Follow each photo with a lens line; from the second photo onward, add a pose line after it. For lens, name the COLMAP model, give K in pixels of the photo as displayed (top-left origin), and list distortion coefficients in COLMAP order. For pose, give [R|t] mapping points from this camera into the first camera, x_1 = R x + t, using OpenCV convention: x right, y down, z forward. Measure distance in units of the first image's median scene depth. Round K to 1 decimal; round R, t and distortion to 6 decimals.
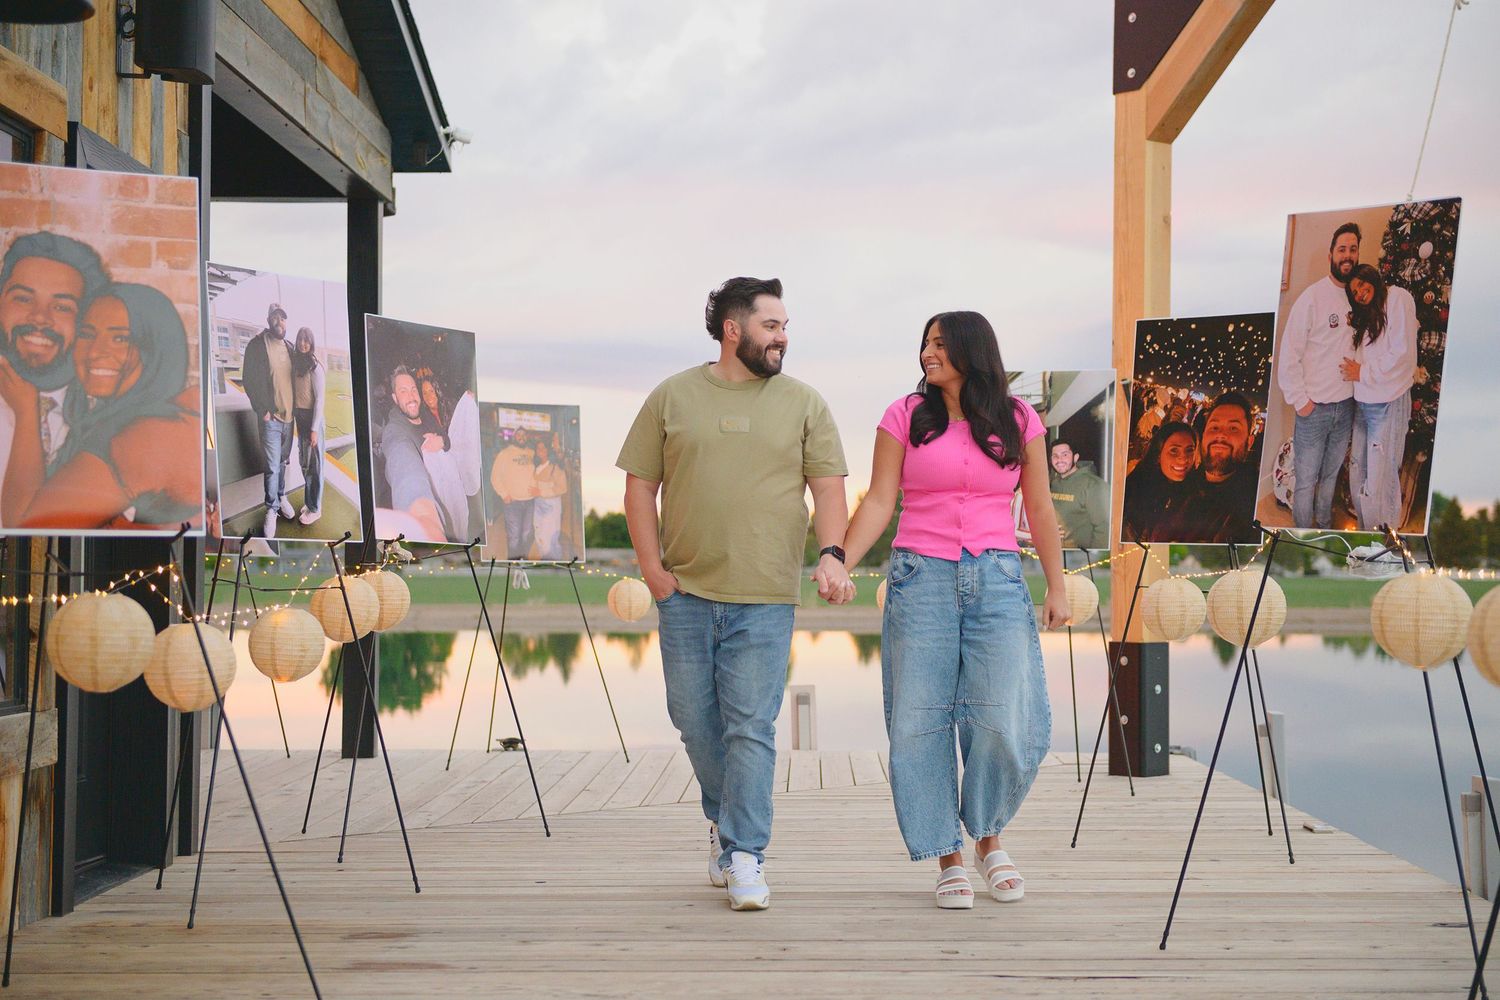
lens RADIAL K [[2386.2, 0, 754.0], [0, 2386.2, 502.9], [0, 0, 1]] dist [0.198003, 0.000000]
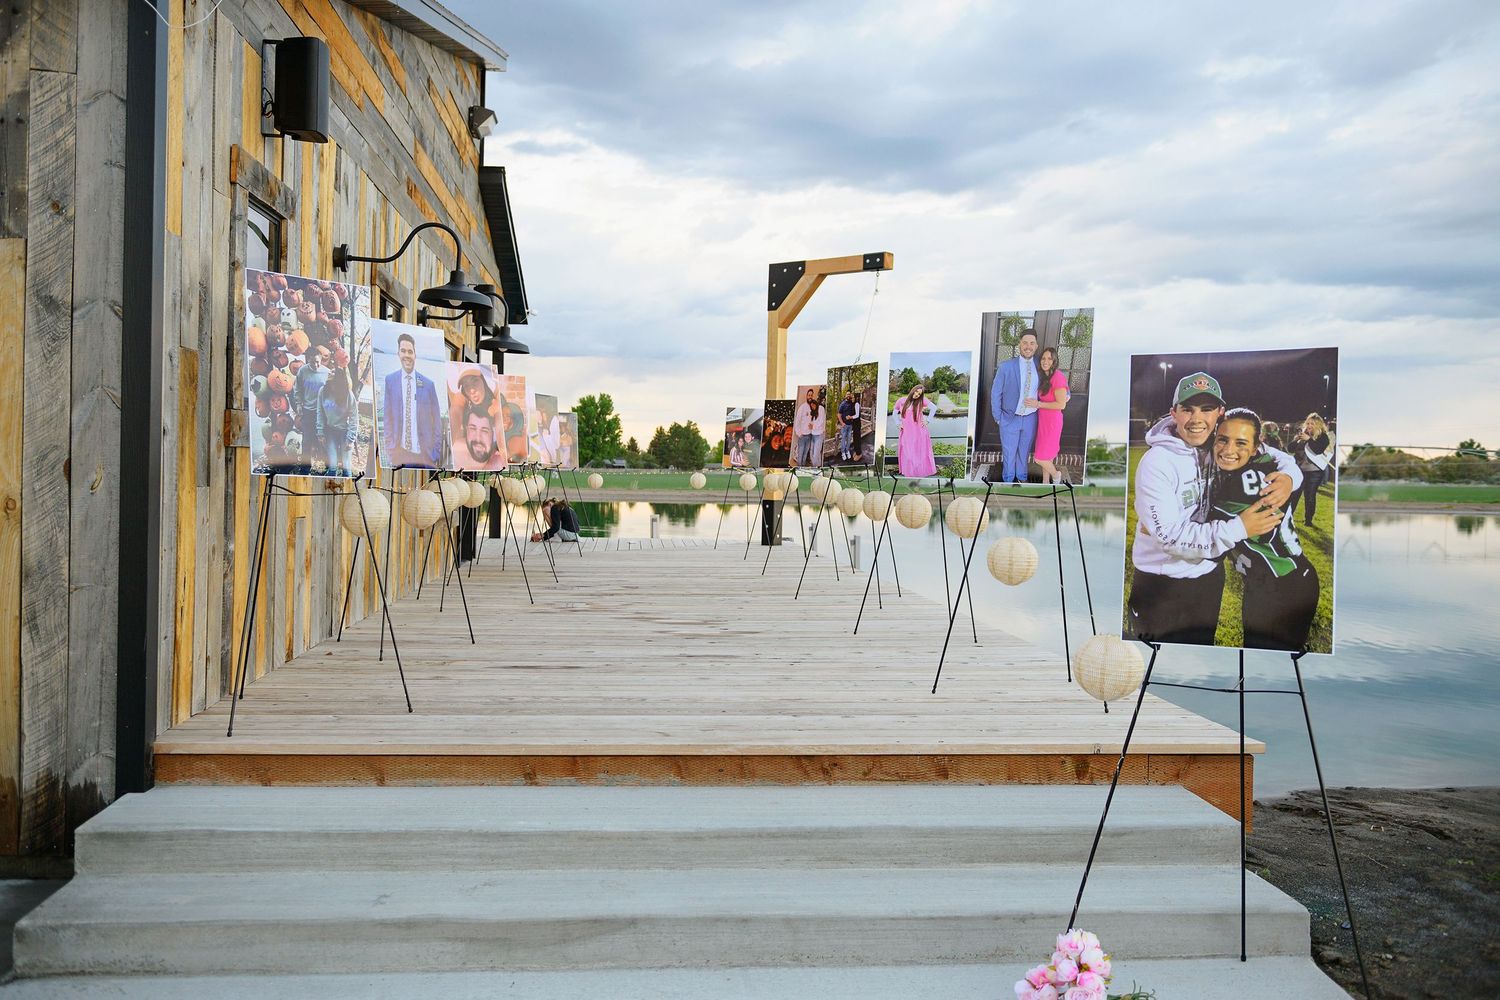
lens RADIAL K [[1398.0, 0, 747.8], [0, 1398.0, 500.4], [0, 0, 1]] dist [-0.003491, 0.000000]
pose [[0.993920, 0.016783, 0.108815, -0.054610], [-0.022339, 0.998497, 0.050039, -0.025744], [-0.107811, -0.052166, 0.992802, -0.692229]]
